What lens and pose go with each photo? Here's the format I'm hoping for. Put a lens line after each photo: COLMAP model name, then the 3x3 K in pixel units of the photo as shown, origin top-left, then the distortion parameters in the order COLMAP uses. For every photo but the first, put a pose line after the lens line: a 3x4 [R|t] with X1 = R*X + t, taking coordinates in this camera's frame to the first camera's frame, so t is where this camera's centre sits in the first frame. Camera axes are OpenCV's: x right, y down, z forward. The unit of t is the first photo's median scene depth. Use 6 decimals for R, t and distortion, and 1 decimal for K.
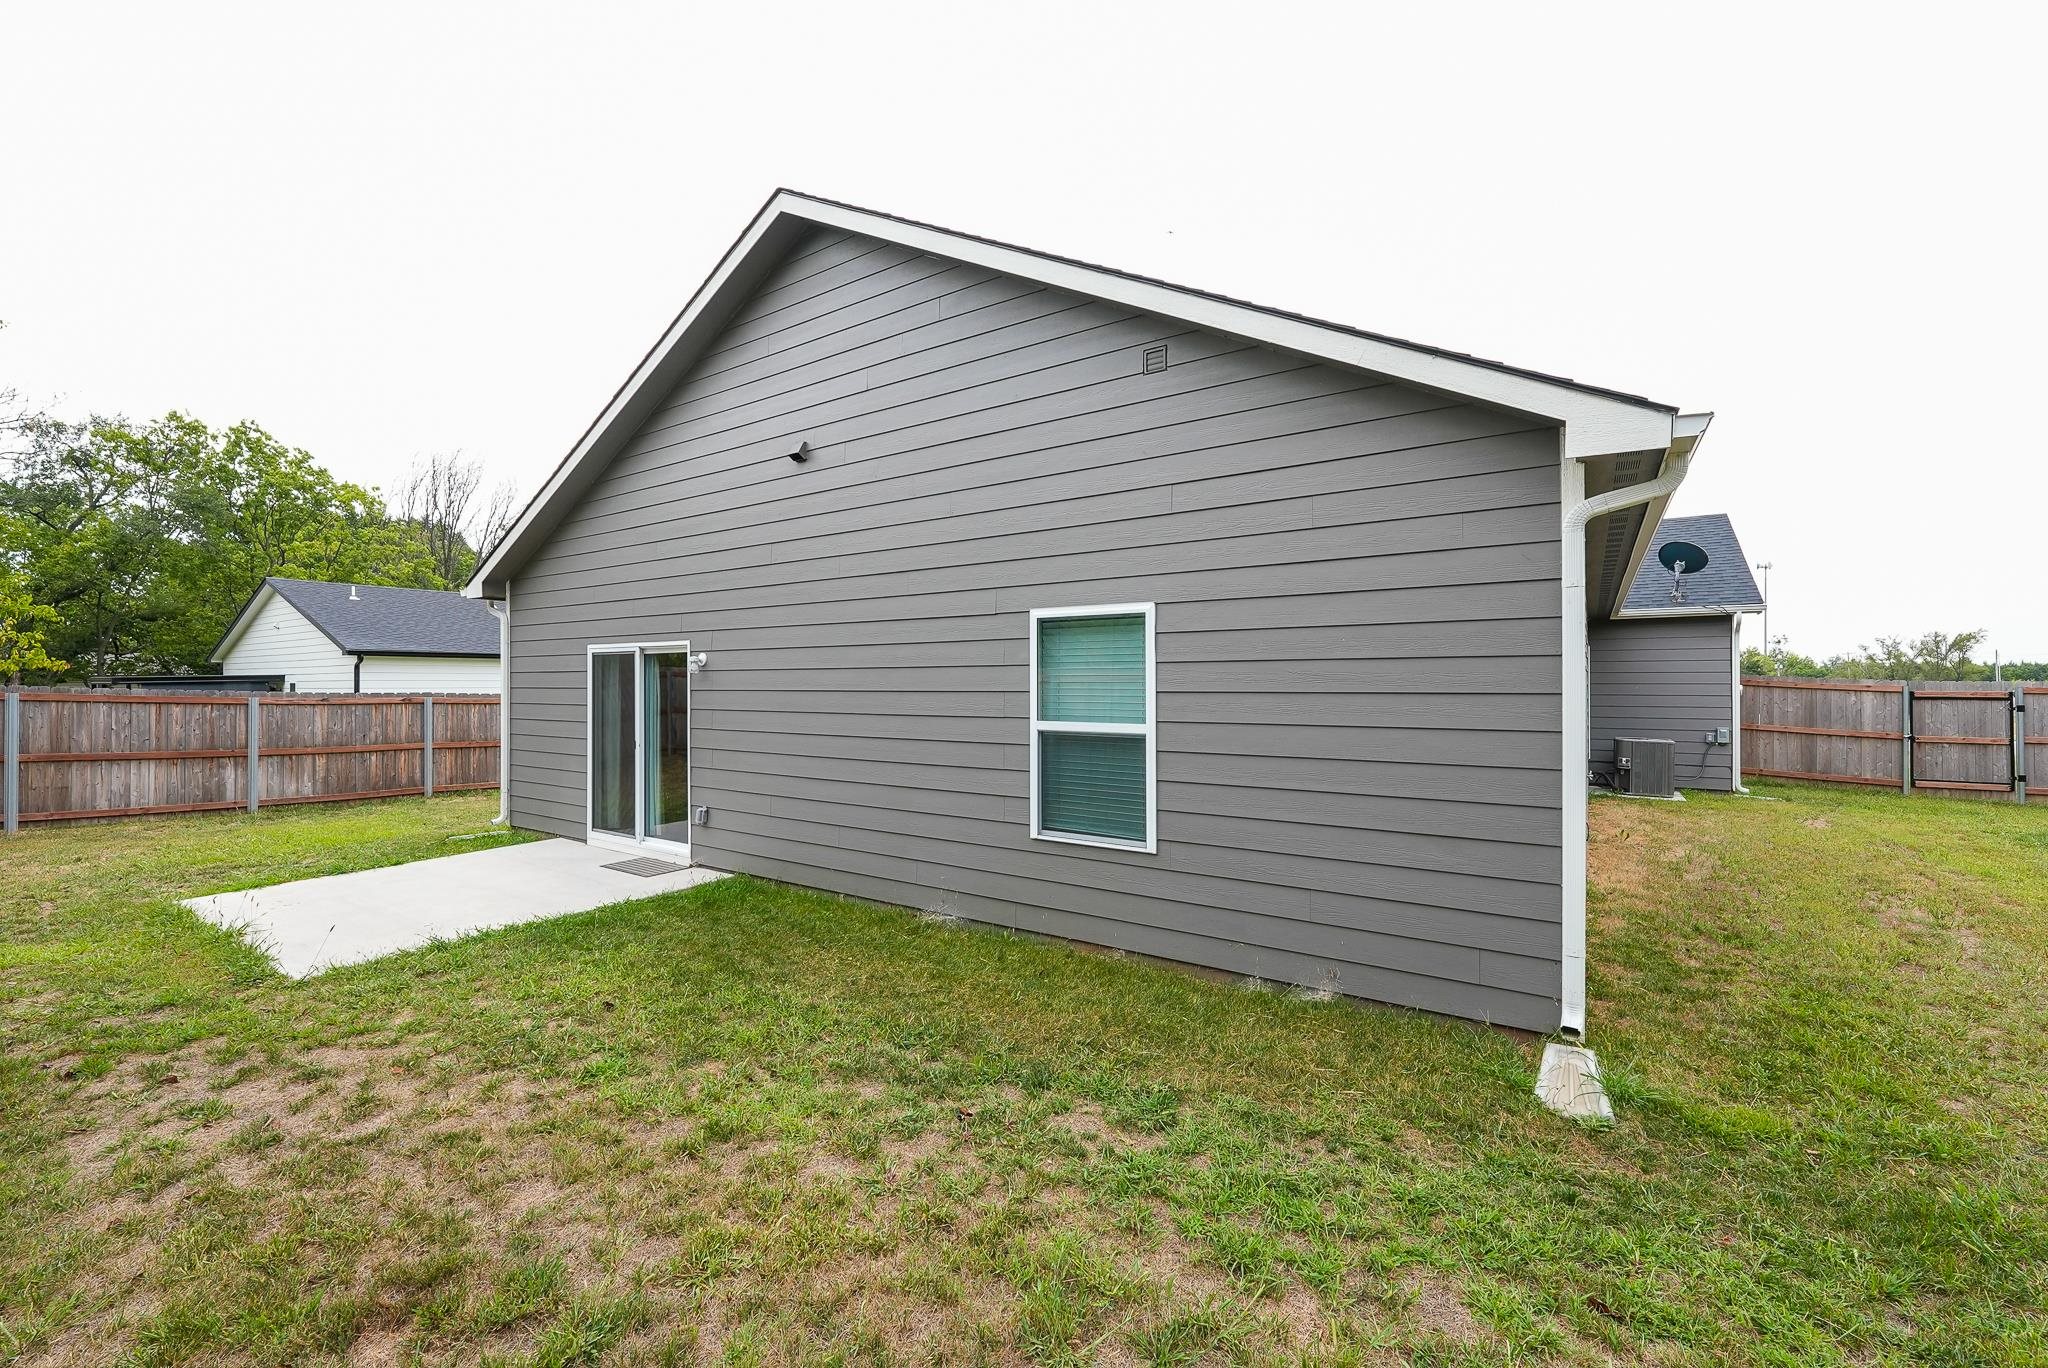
lens RADIAL K [[830.0, 0, 1024.5], [0, 830.0, 681.4], [0, 0, 1]] dist [-0.006527, -0.001230]
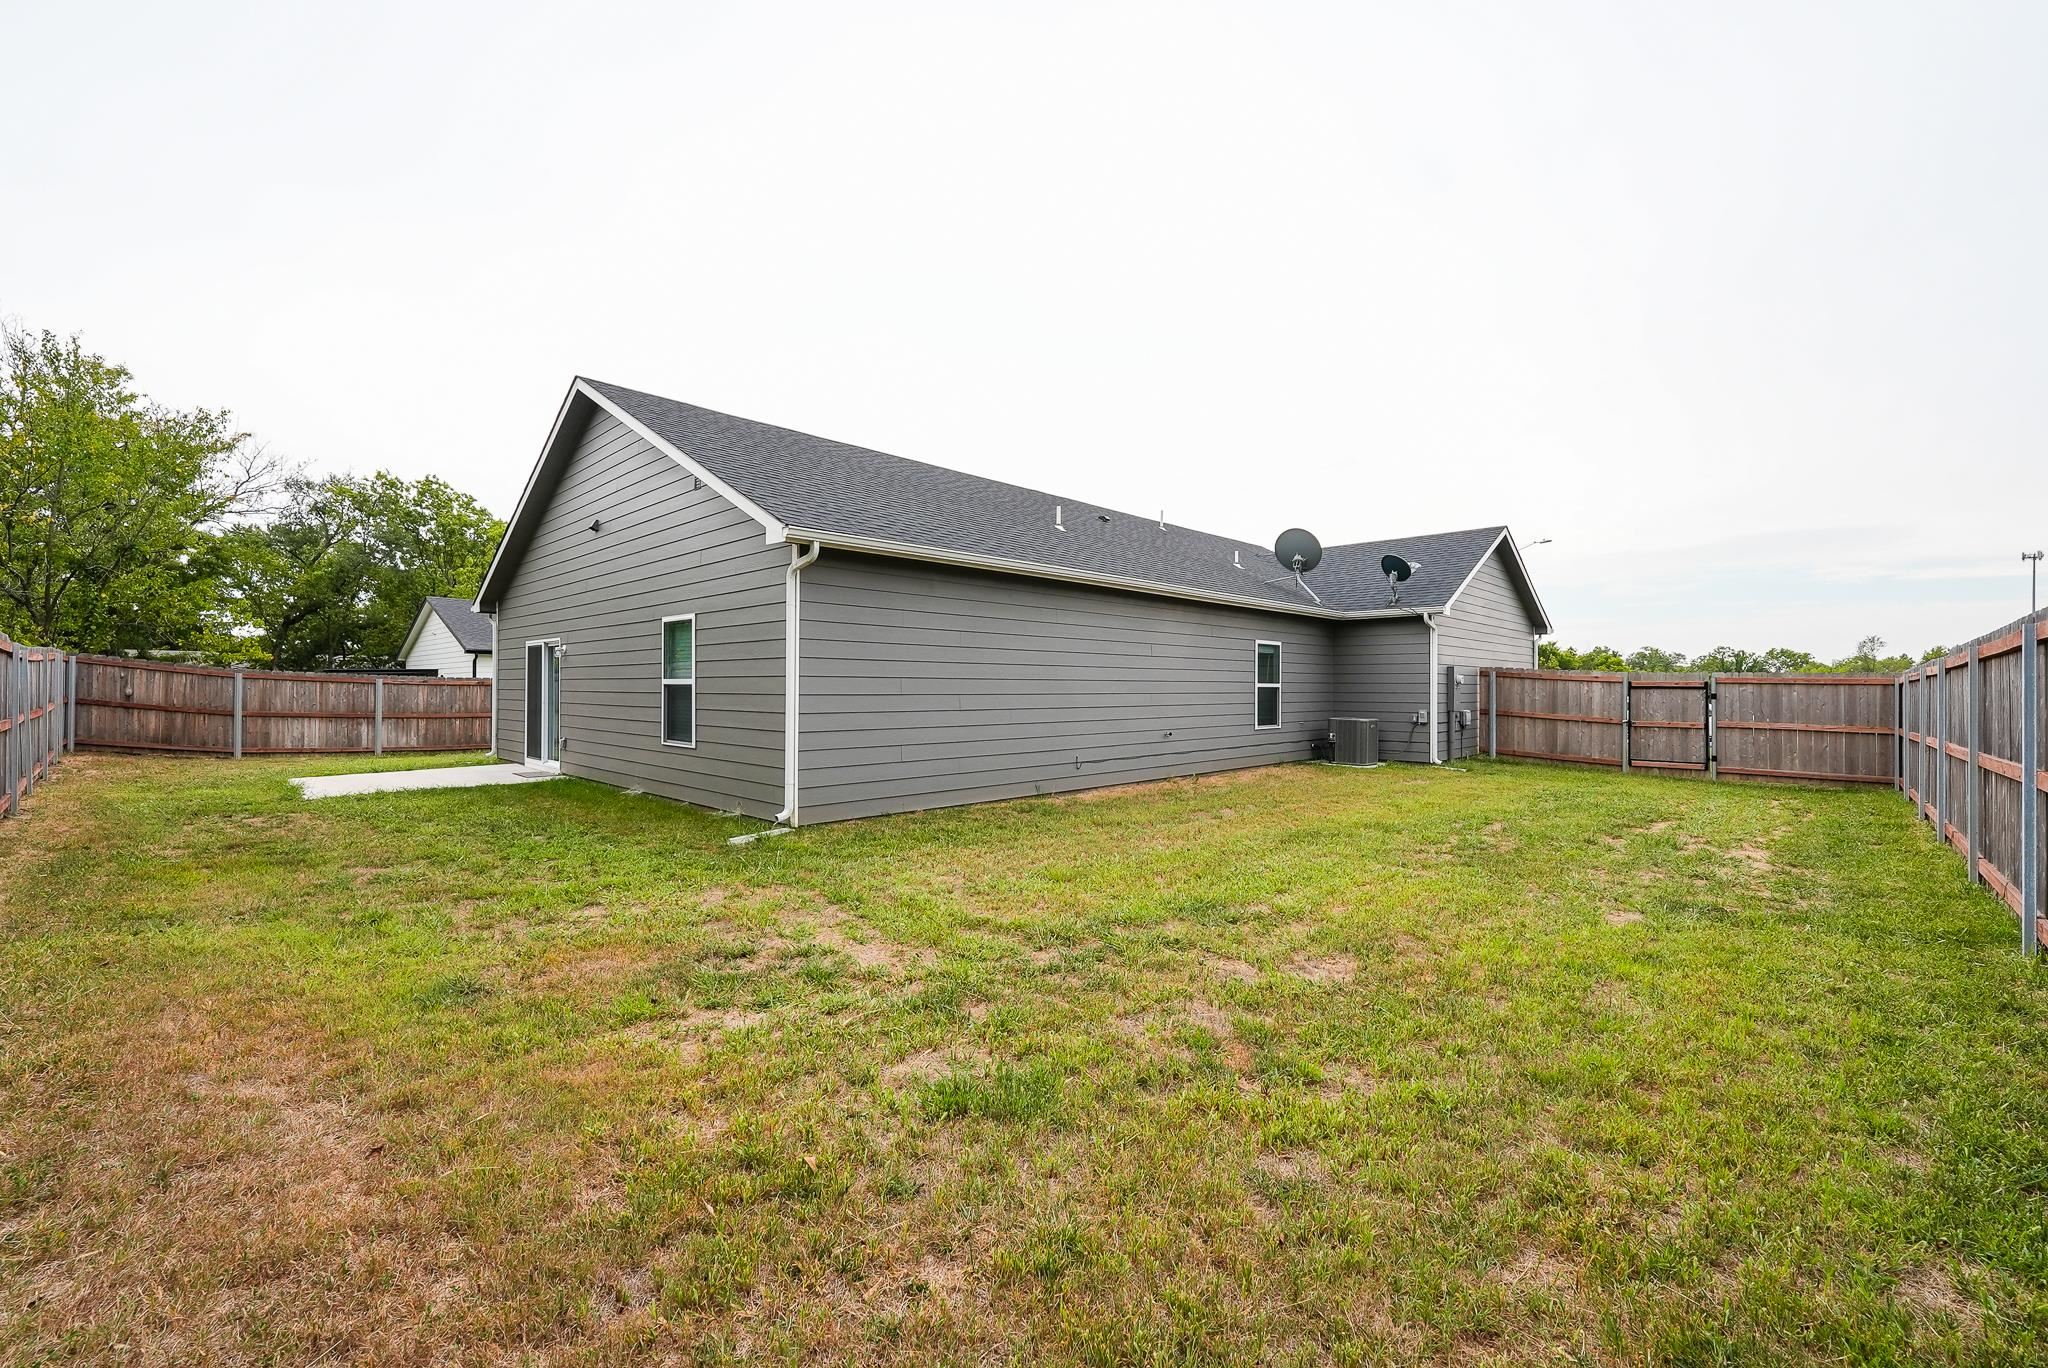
lens RADIAL K [[830.0, 0, 1021.4], [0, 830.0, 680.6], [0, 0, 1]] dist [-0.006527, -0.001230]
pose [[0.984539, 0.004991, -0.175096, 0.461598], [-0.006304, 0.999956, -0.006942, 0.024479], [0.175054, 0.007939, 0.984527, -0.268447]]
